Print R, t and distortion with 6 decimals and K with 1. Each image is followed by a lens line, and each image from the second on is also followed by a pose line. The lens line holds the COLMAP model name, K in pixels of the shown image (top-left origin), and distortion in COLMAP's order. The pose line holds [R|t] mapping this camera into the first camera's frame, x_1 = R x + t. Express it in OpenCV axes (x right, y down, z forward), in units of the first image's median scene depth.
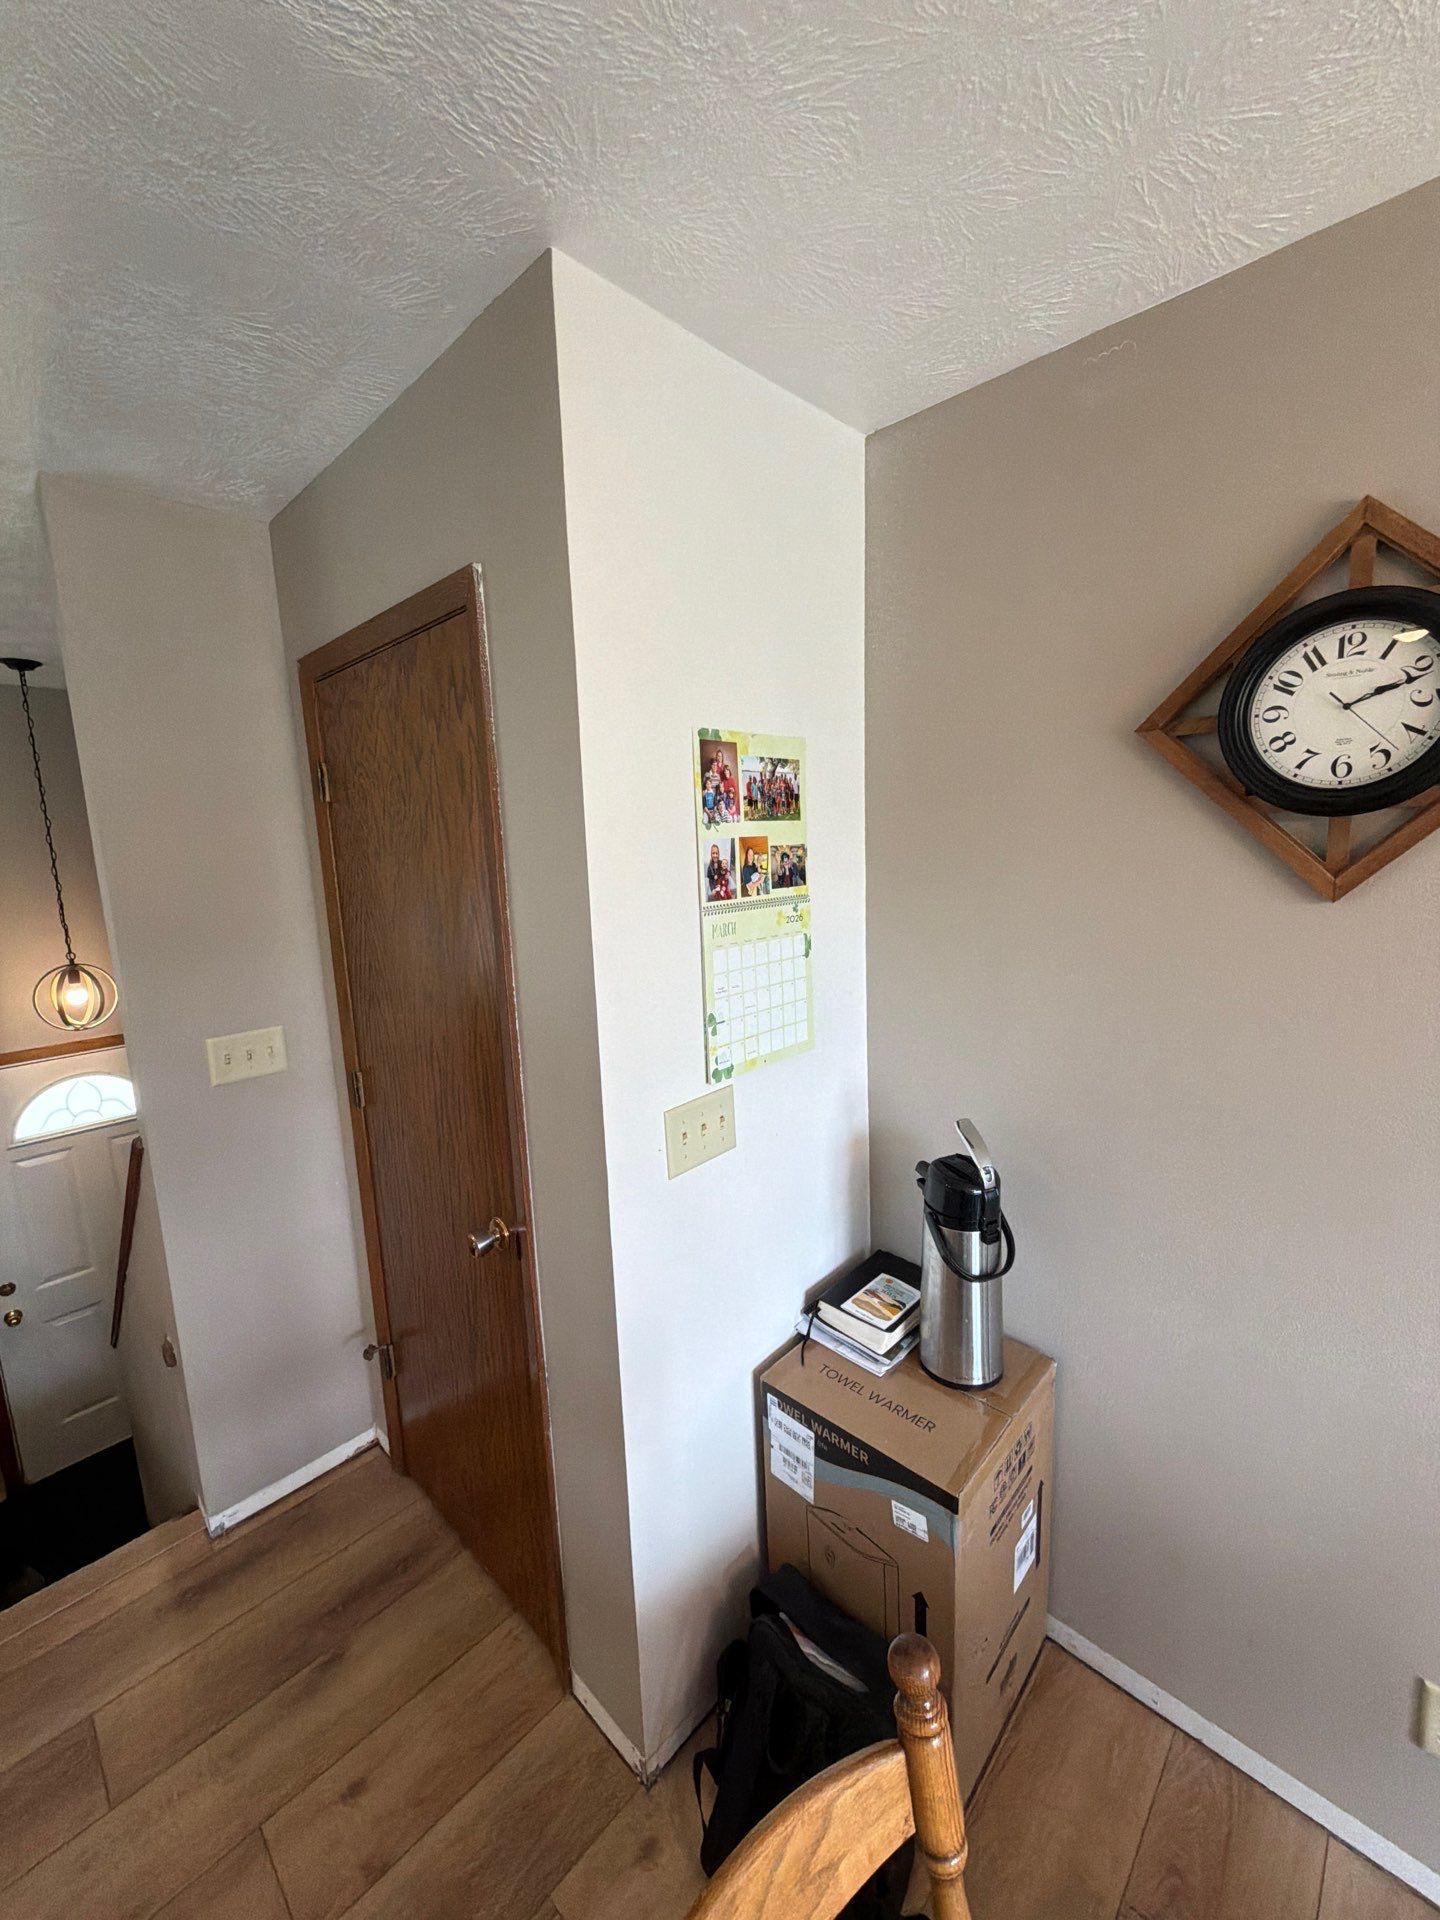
lens RADIAL K [[762.7, 0, 715.4], [0, 762.7, 954.6], [0, 0, 1]] dist [-0.000273, -0.000010]
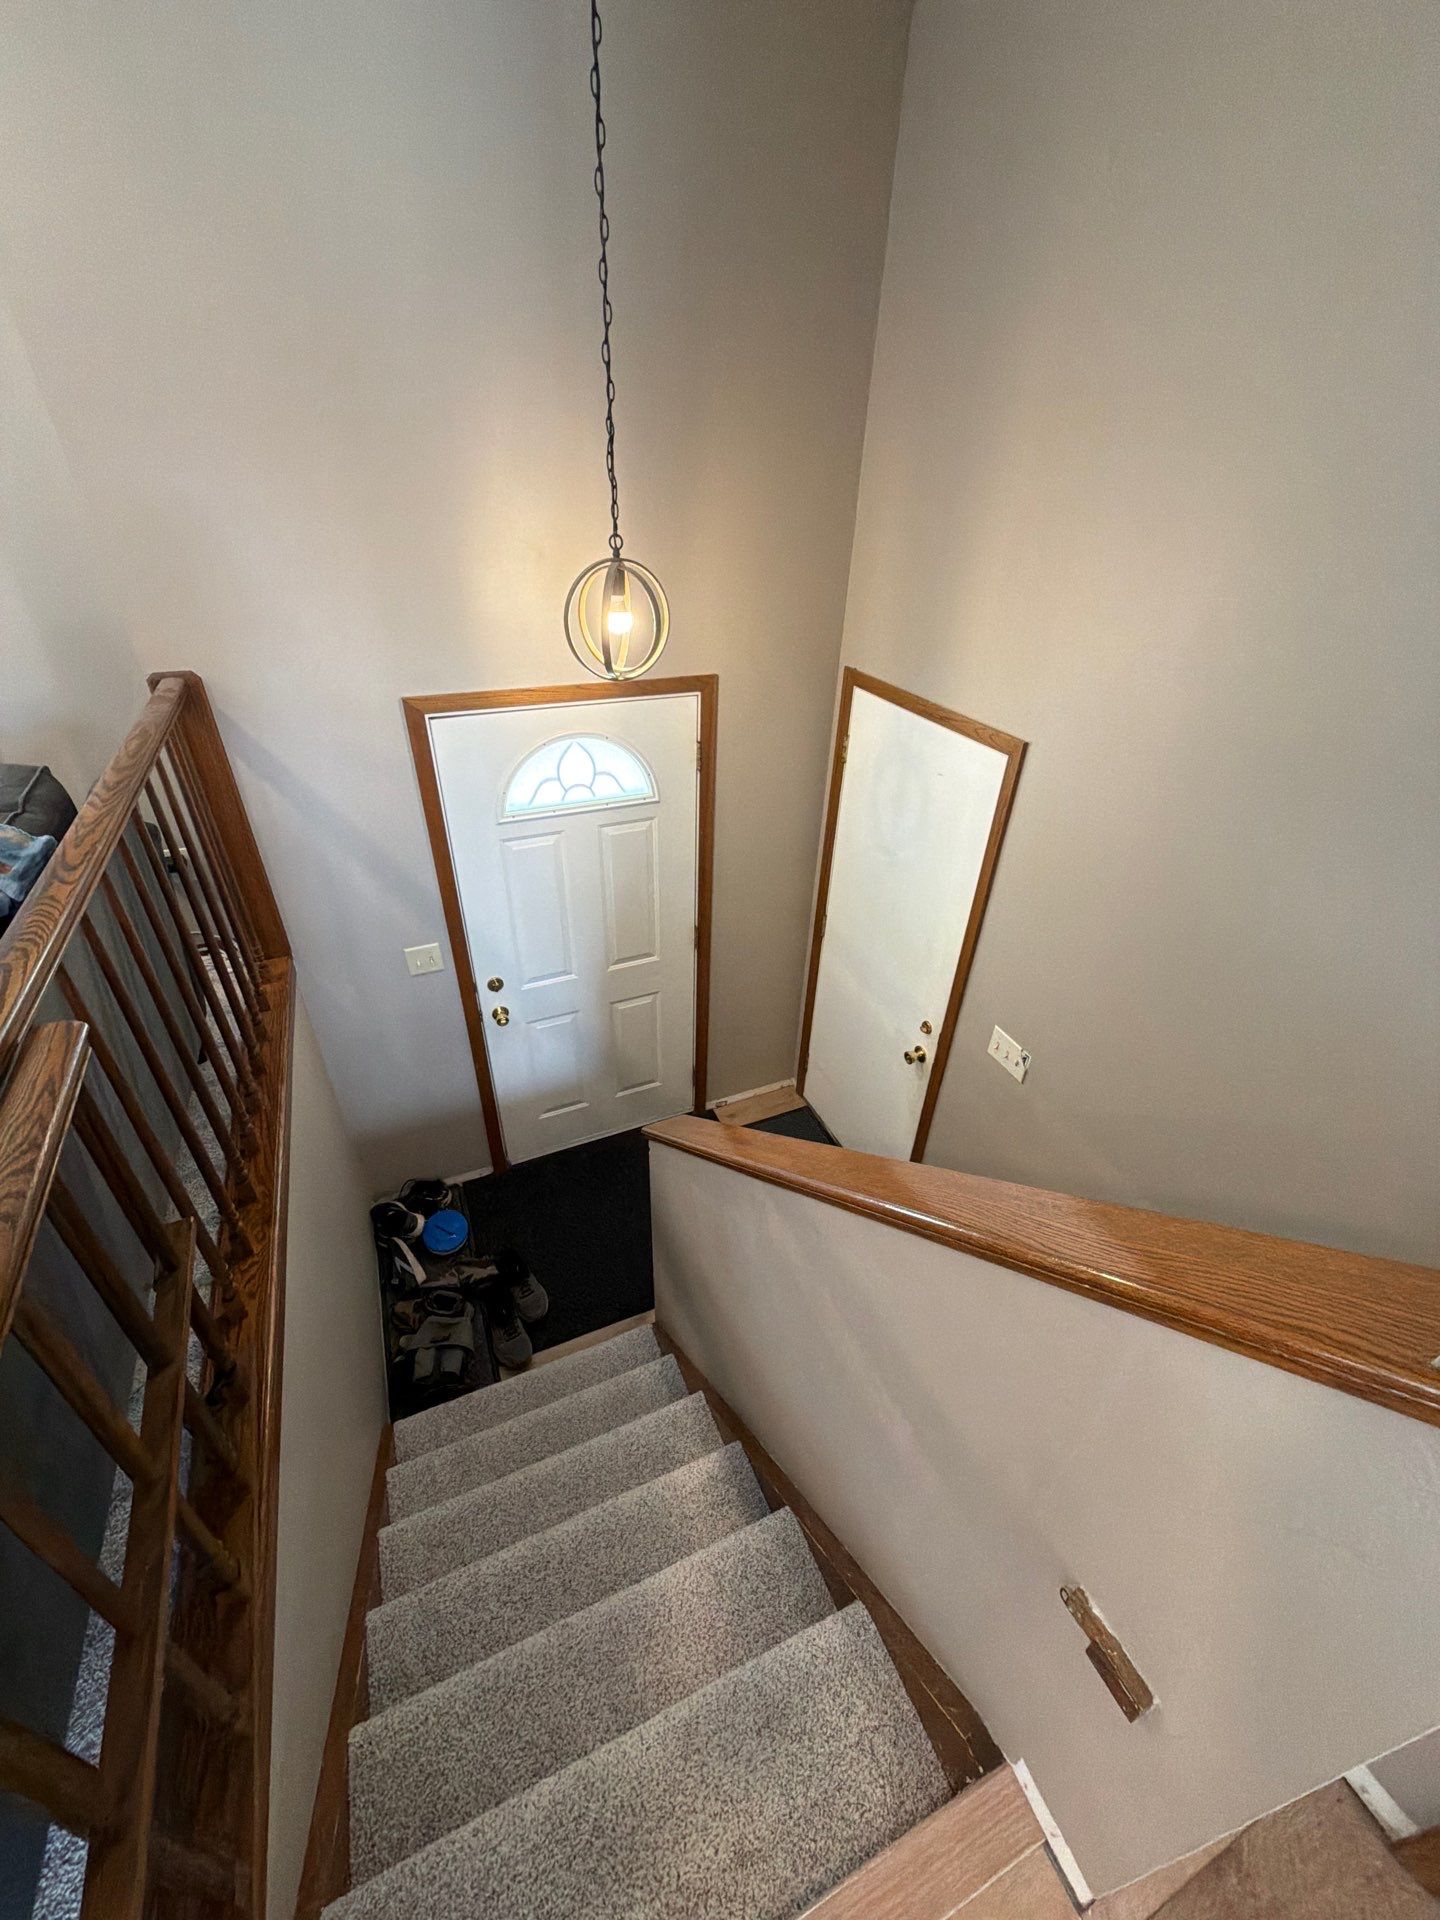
lens RADIAL K [[762.7, 0, 717.5], [0, 762.7, 956.0], [0, 0, 1]] dist [-0.000273, -0.000010]
pose [[0.923149, 0.262299, -0.281060, -0.967628], [-0.122568, 0.893743, 0.431509, 0.042064], [0.364380, -0.363898, 0.857208, 0.775524]]
